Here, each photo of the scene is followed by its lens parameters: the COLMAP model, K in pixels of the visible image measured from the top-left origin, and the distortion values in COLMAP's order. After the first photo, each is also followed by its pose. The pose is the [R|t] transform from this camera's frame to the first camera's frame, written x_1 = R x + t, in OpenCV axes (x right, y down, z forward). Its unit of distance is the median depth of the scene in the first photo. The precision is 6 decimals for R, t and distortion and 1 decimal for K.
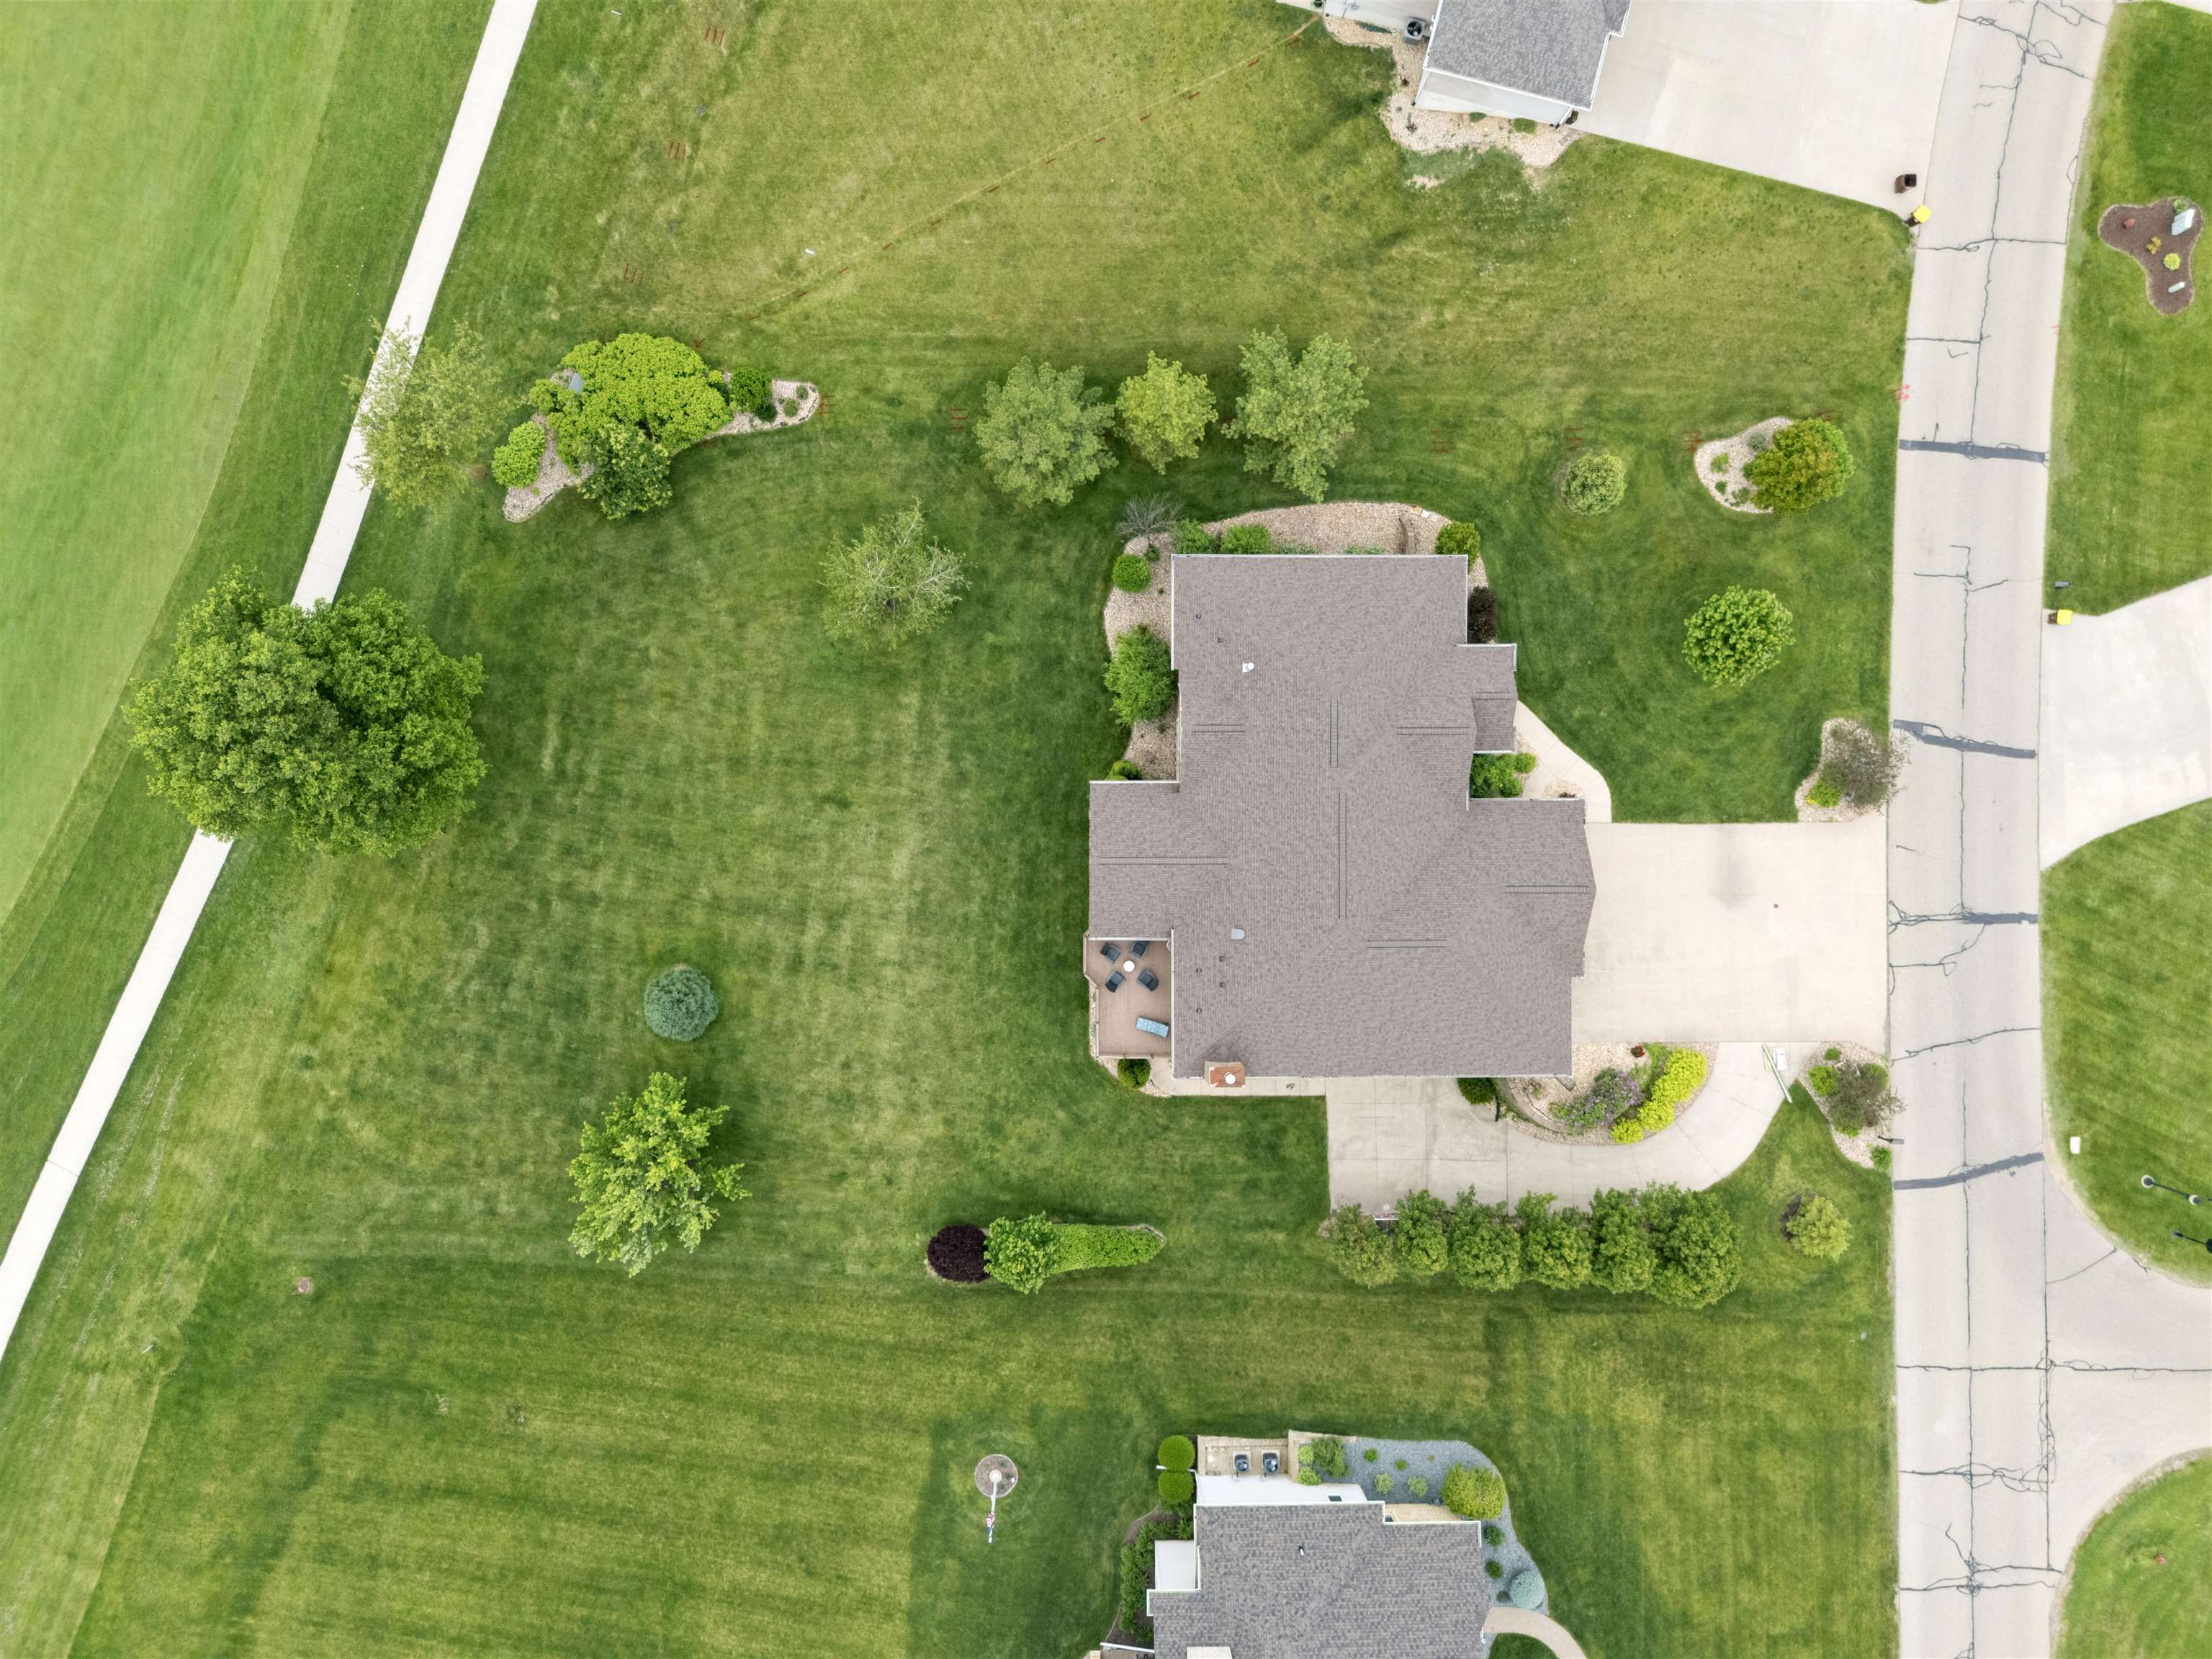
lens RADIAL K [[1654.7, 0, 1106.0], [0, 1654.7, 829.5], [0, 0, 1]] dist [0.003161, 0.000719]
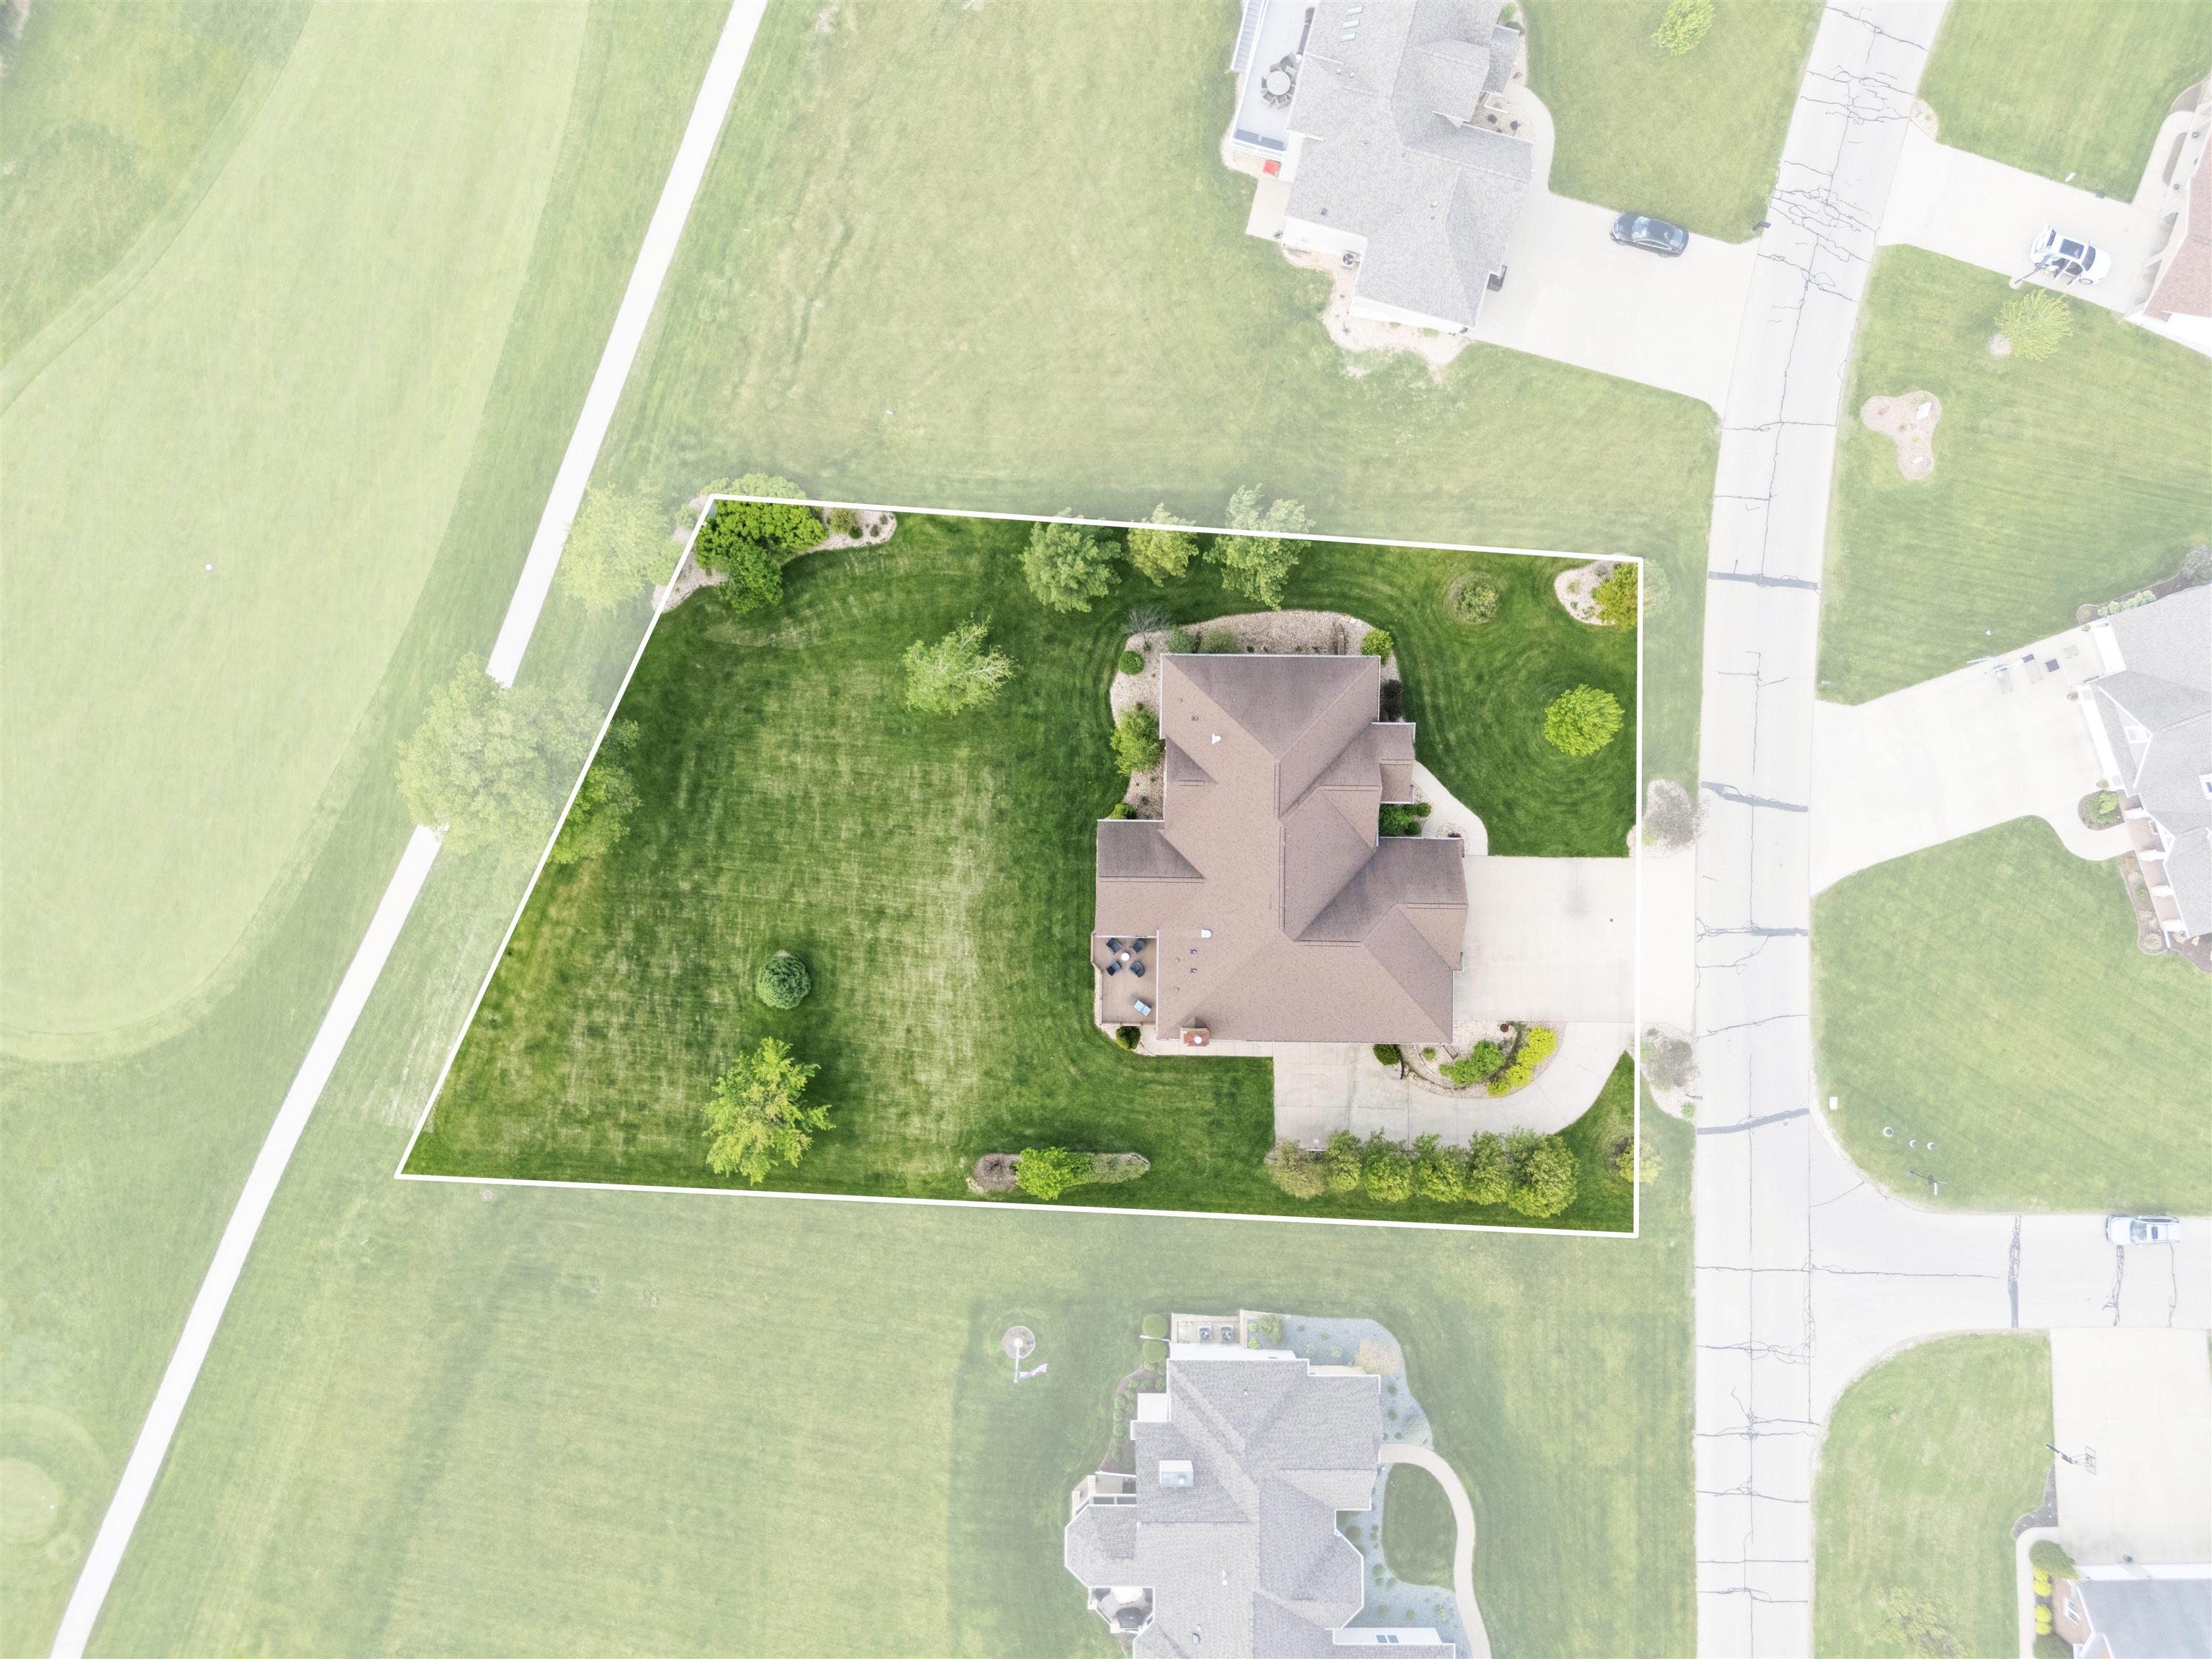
lens RADIAL K [[1654.7, 0, 1106.0], [0, 1654.7, 829.5], [0, 0, 1]] dist [0.003161, 0.000719]
pose [[0.999883, 0.014363, -0.005286, 0.004384], [-0.014362, 0.999897, 0.000139, -0.020926], [0.005287, -0.000063, 0.999986, -0.332628]]
